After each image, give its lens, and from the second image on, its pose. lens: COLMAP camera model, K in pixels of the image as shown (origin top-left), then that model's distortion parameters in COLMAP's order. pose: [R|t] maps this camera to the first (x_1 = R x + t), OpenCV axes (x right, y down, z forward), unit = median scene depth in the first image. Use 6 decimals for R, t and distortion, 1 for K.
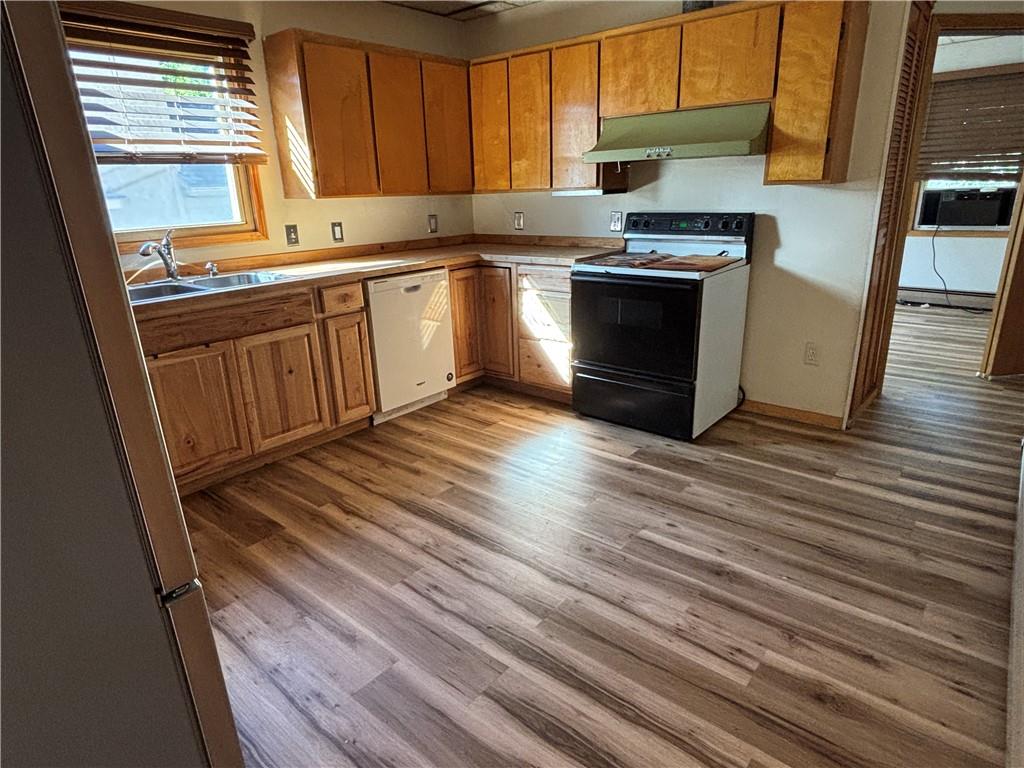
lens RADIAL K [[601.8, 0, 503.9], [0, 601.8, 383.9], [0, 0, 1]] dist [0.016095, -0.006118]
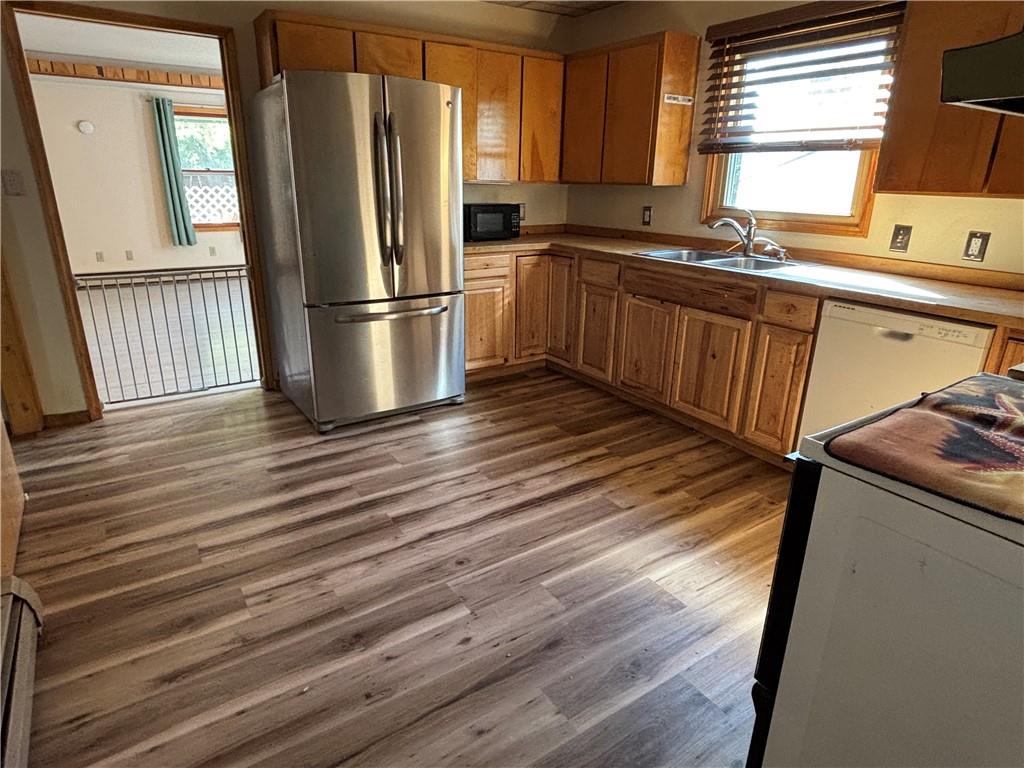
lens RADIAL K [[601.8, 0, 504.5], [0, 601.8, 380.9], [0, 0, 1]] dist [0.016095, -0.006118]
pose [[-0.287927, 0.332249, -0.898170, 0.777534], [-0.312117, 0.854119, 0.416010, -0.341929], [0.905363, 0.400114, -0.142223, 0.960707]]
